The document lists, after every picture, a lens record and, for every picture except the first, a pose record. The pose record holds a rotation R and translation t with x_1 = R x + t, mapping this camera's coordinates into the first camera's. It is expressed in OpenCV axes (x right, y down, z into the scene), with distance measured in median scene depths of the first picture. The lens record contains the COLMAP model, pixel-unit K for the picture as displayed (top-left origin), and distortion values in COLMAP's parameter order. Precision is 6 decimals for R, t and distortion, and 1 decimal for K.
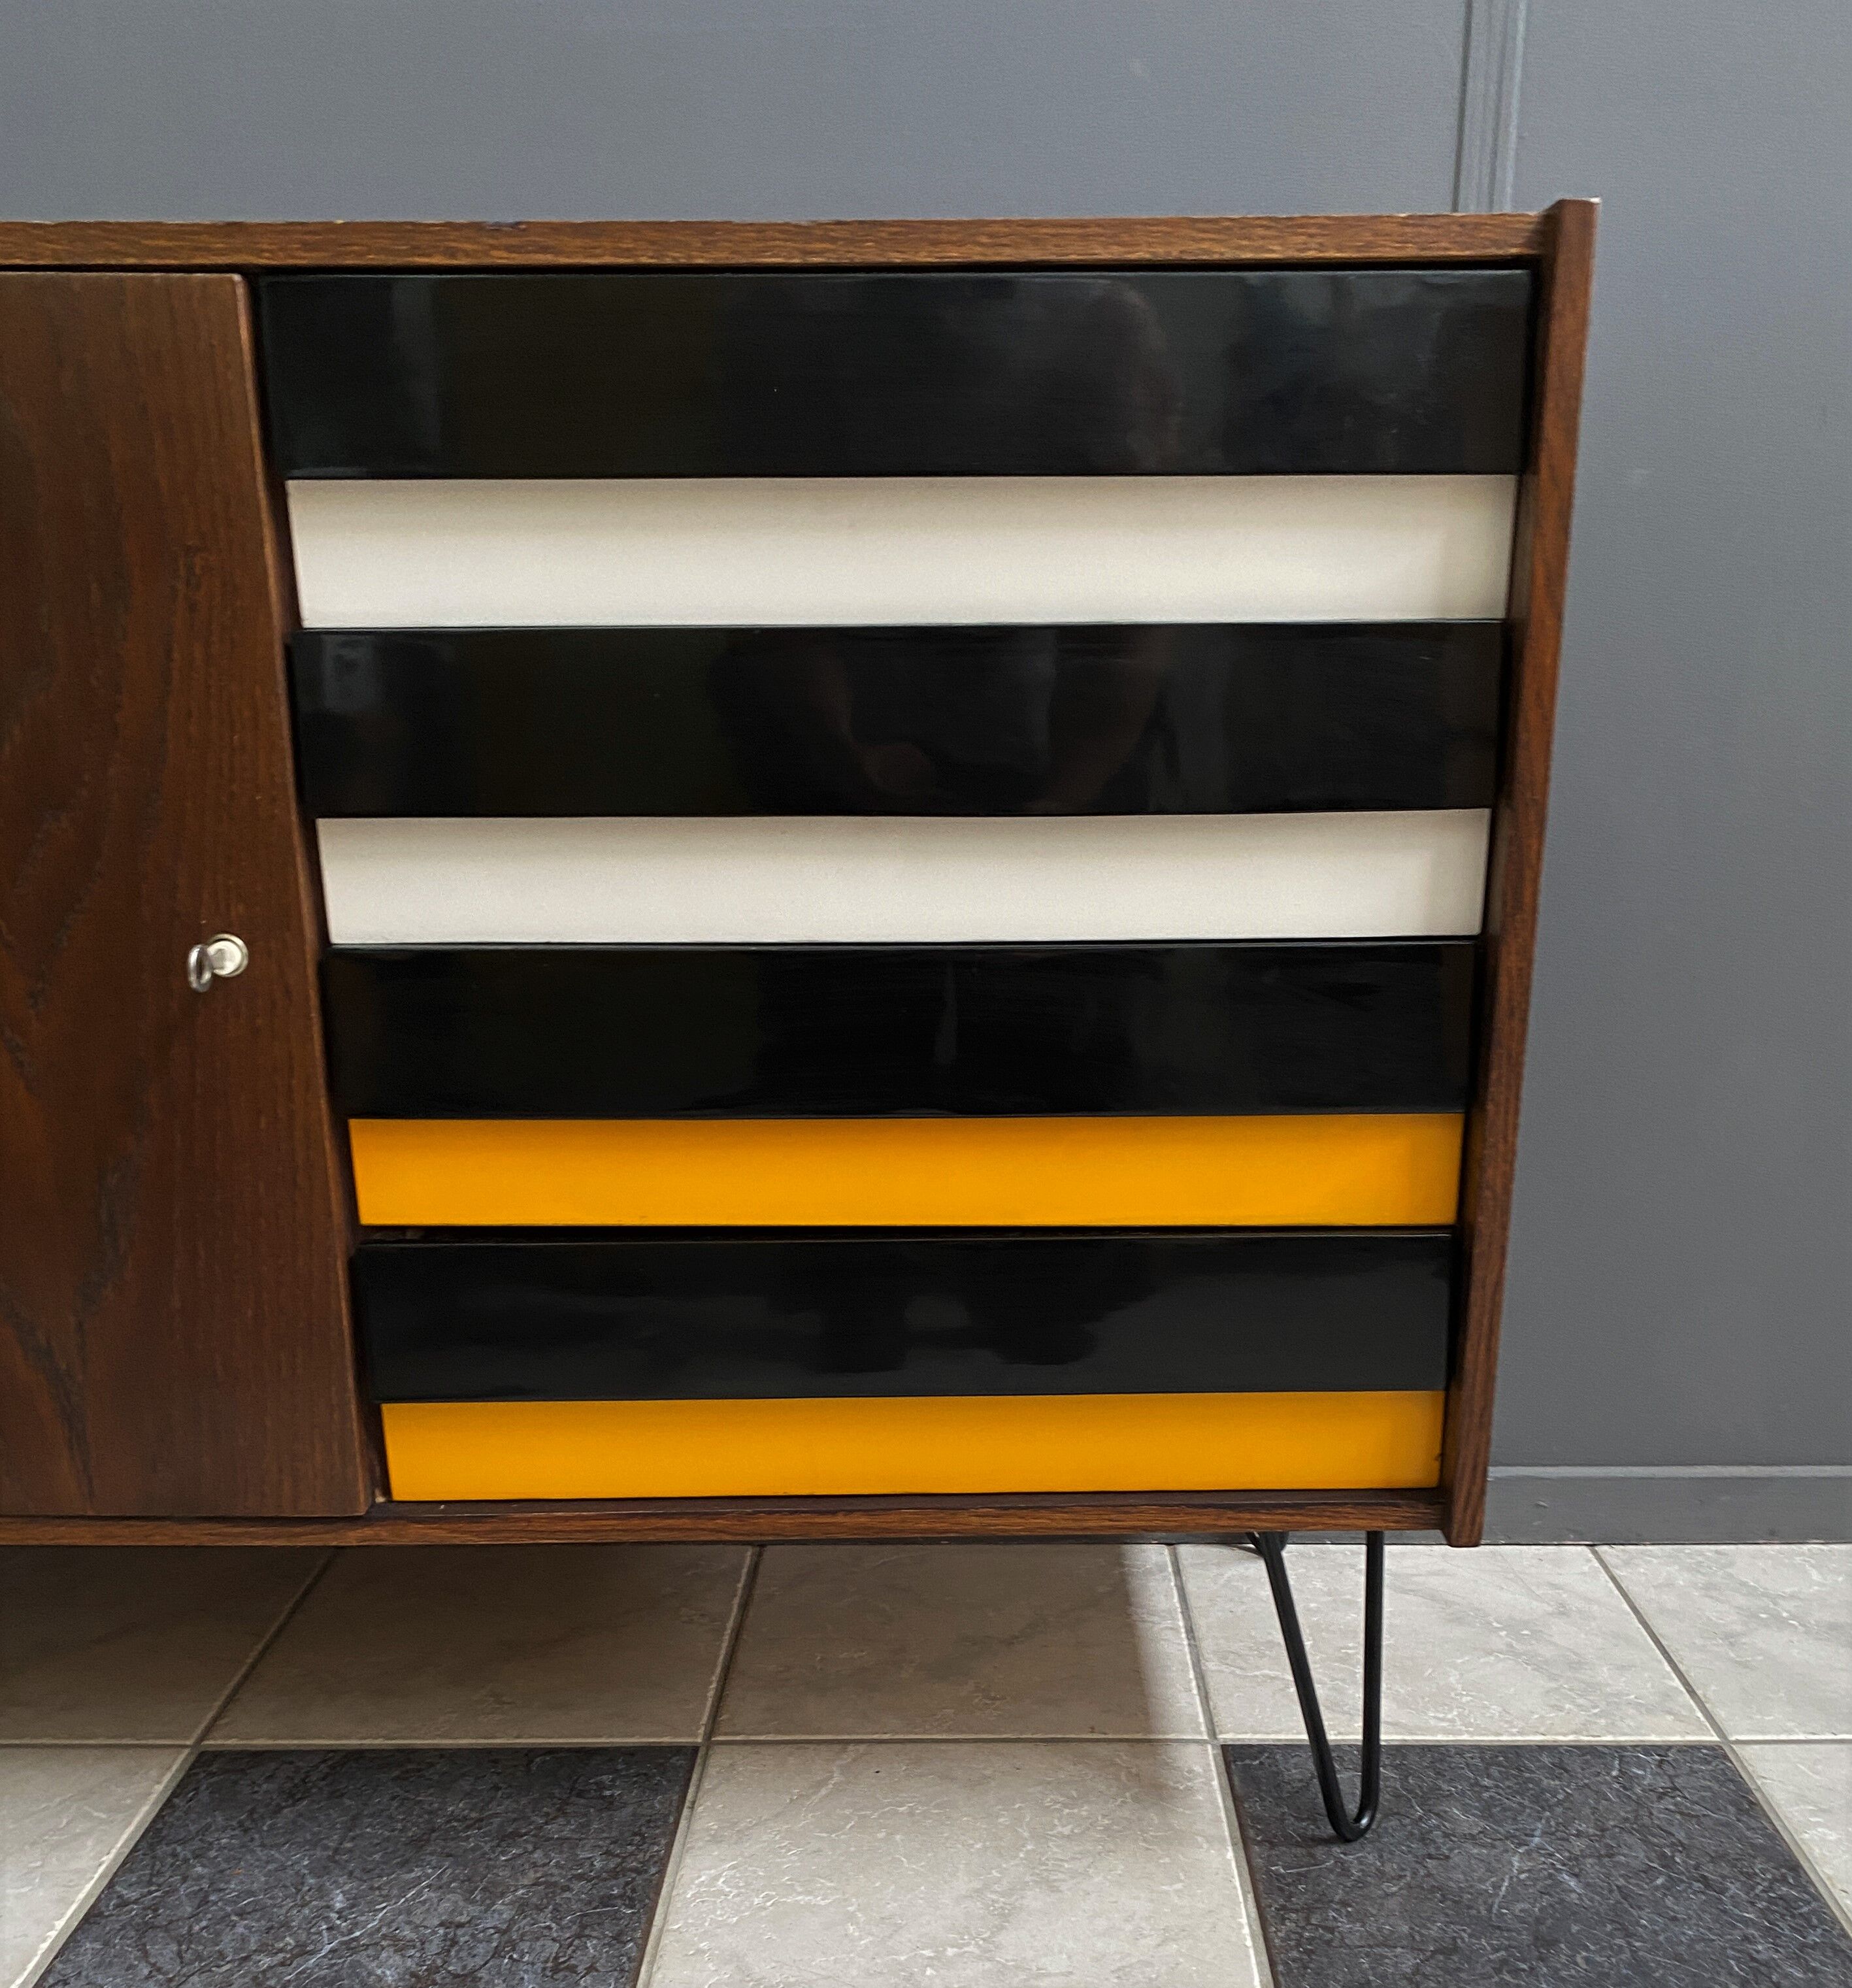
lens RADIAL K [[1963.8, 0, 974.5], [0, 1963.8, 1320.2], [0, 0, 1]] dist [0.018431, 0.000000]
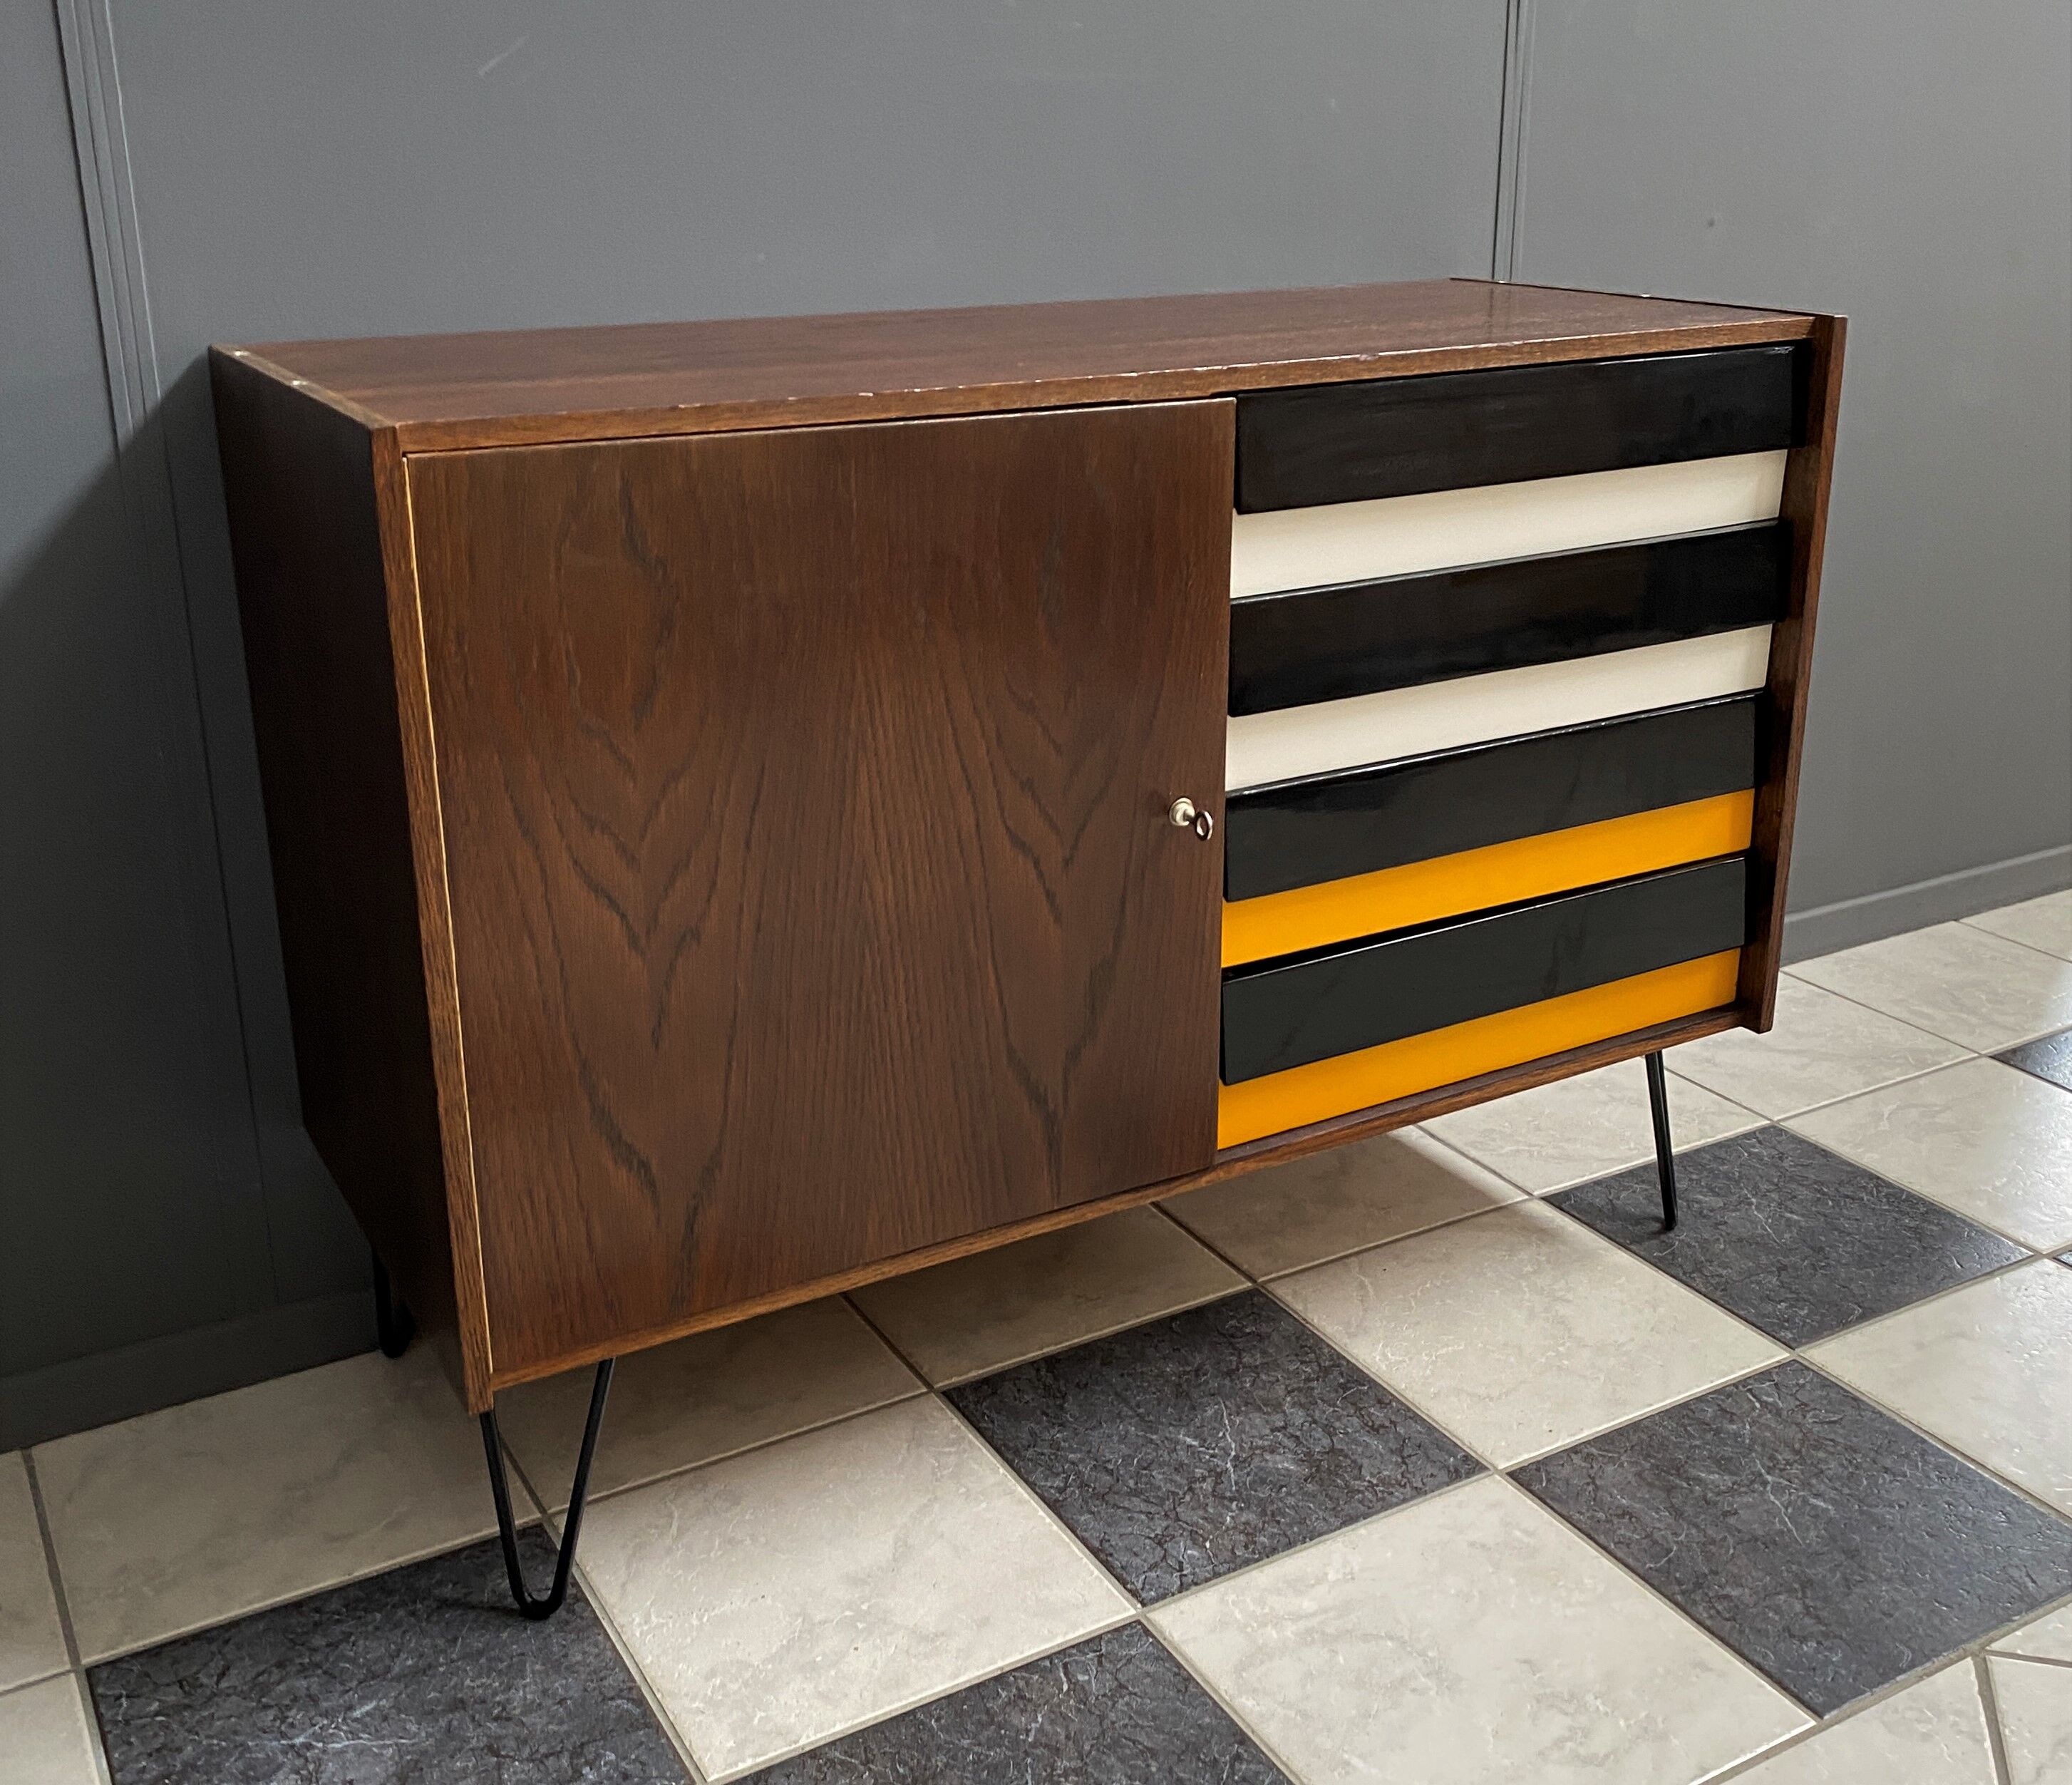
lens RADIAL K [[2130.5, 0, 1055.0], [0, 2130.5, 814.1], [0, 0, 1]] dist [0.000090, 0.000000]
pose [[0.870787, -0.157685, 0.465688, -1.071661], [0.163090, 0.986186, 0.028967, -0.215500], [-0.463823, 0.050725, 0.884475, -0.342467]]
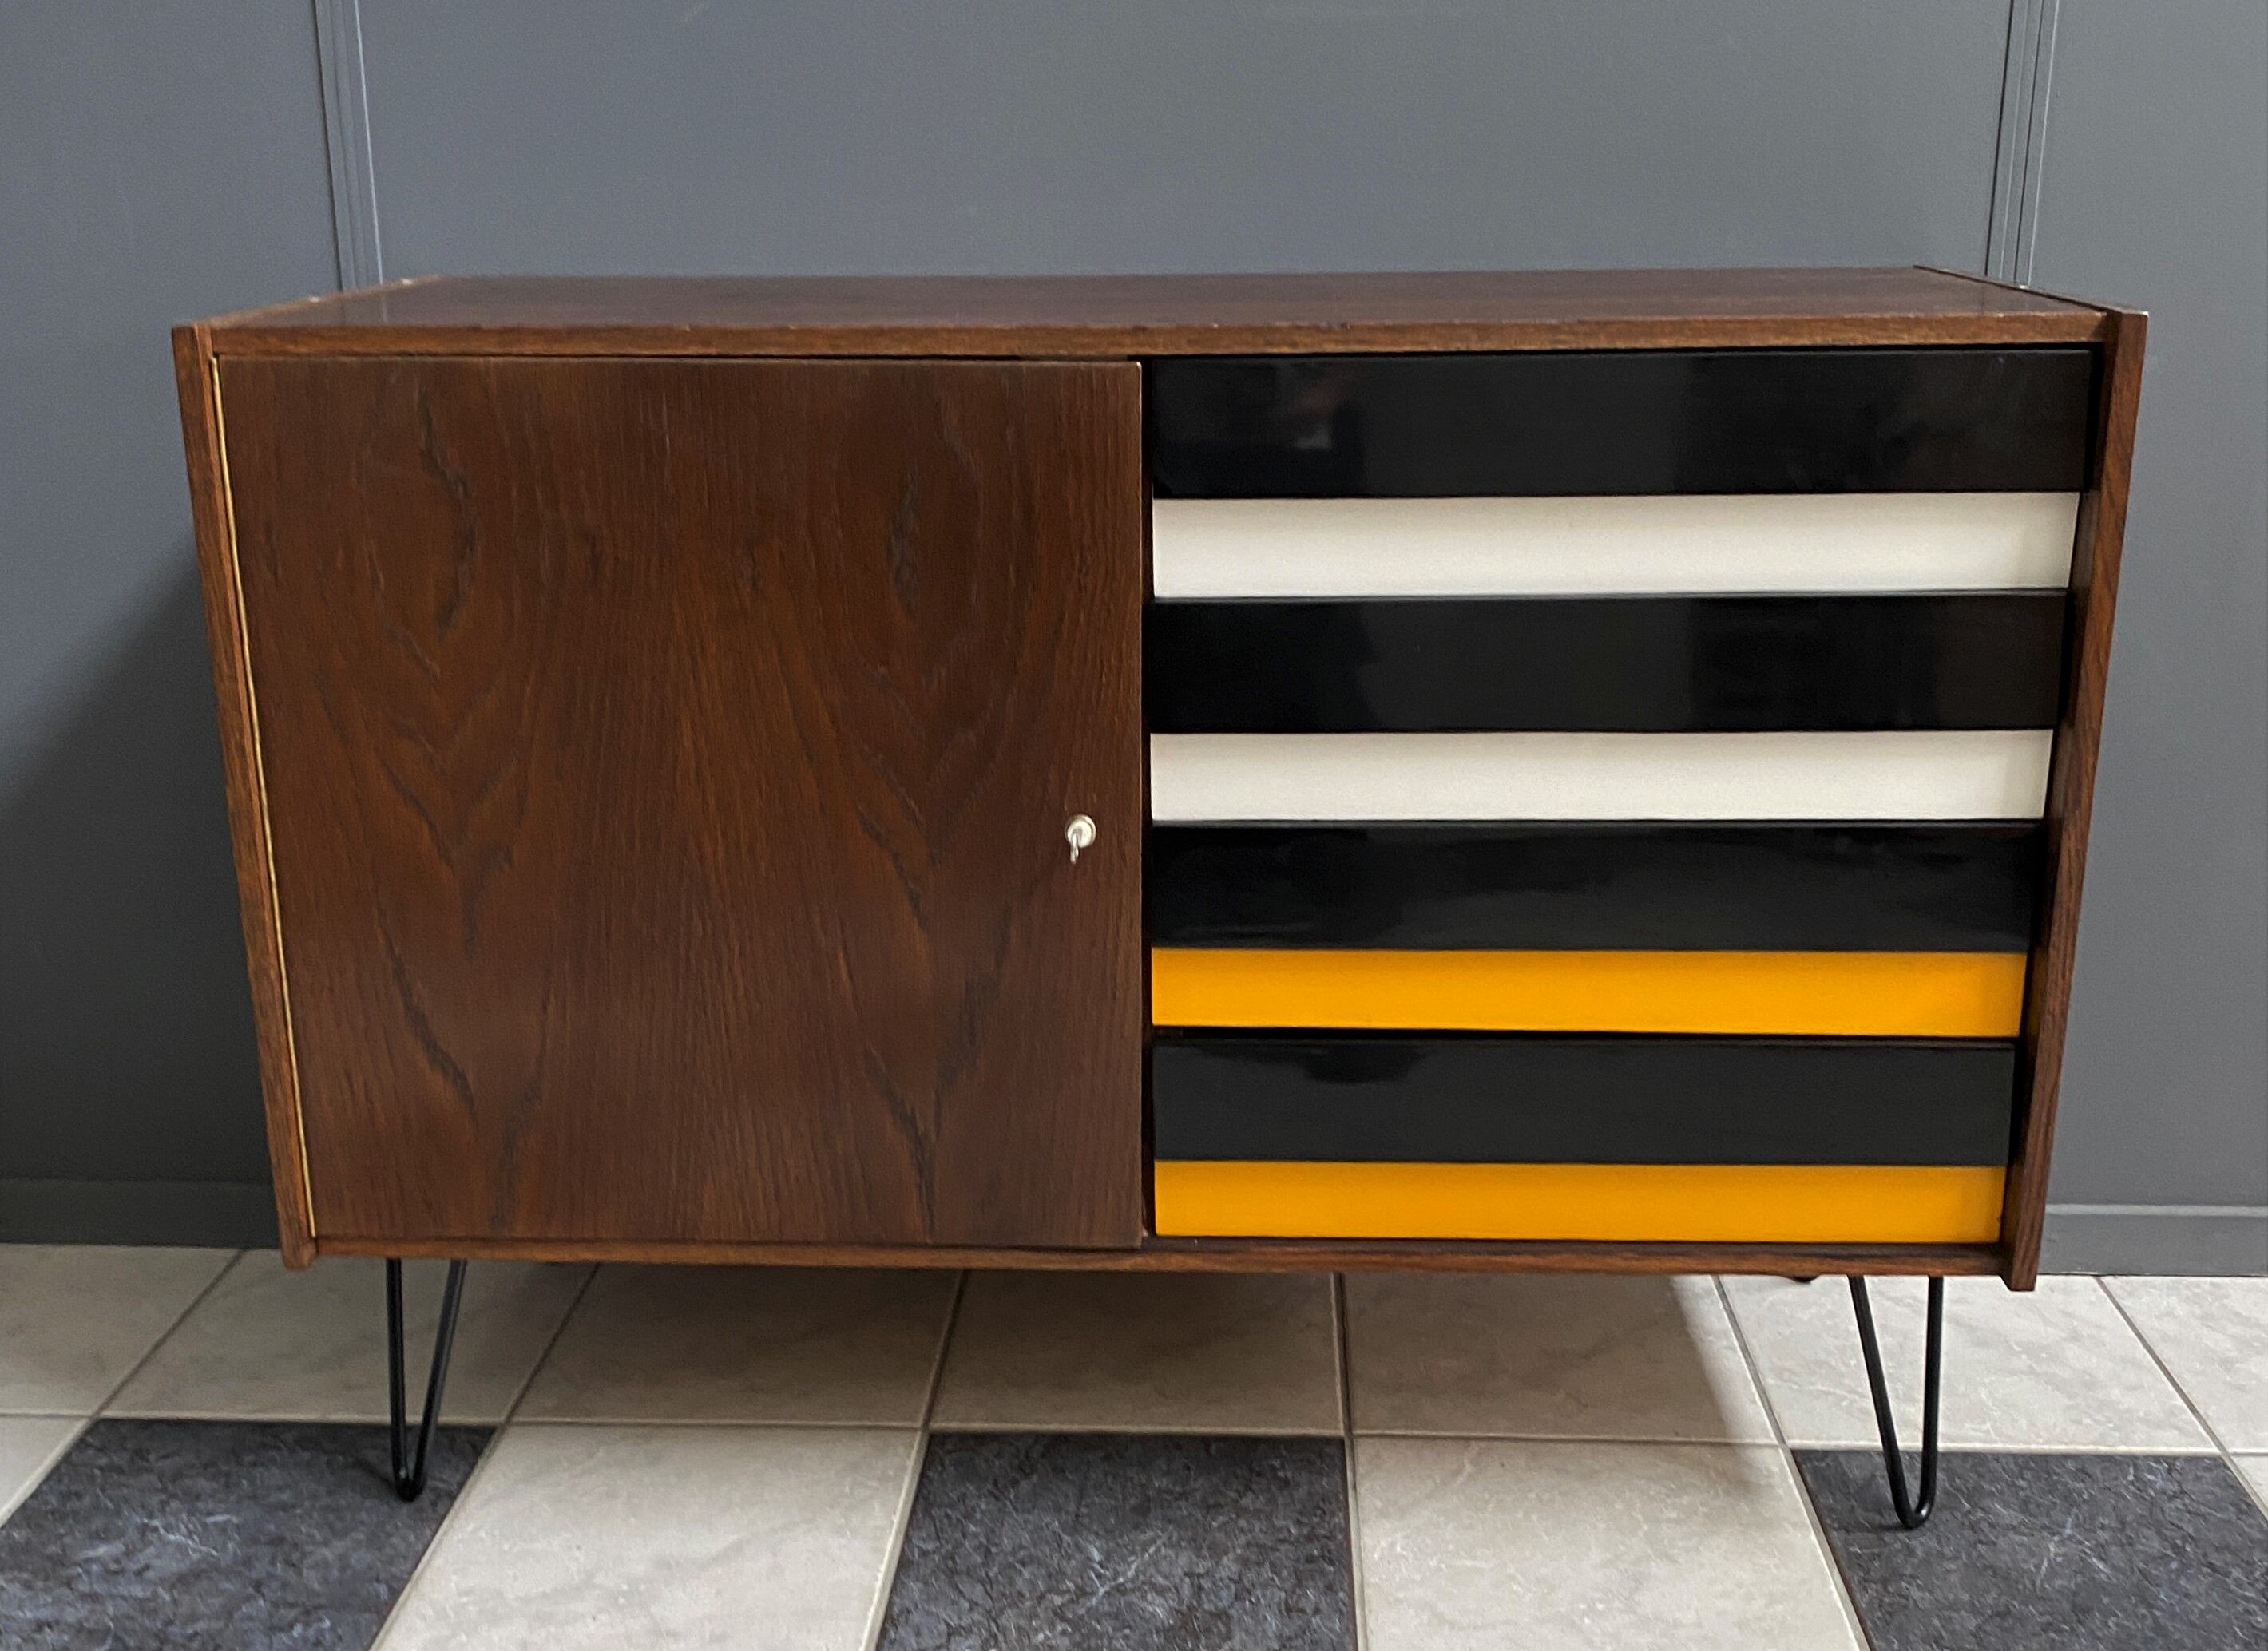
lens RADIAL K [[2361.5, 0, 1136.6], [0, 2361.5, 907.8], [0, 0, 1]] dist [0.005084, 0.000000]
pose [[0.998657, 0.010355, -0.050758, -0.229185], [-0.011042, 0.999851, -0.013273, -0.098498], [0.050613, 0.013816, 0.998623, -0.512434]]
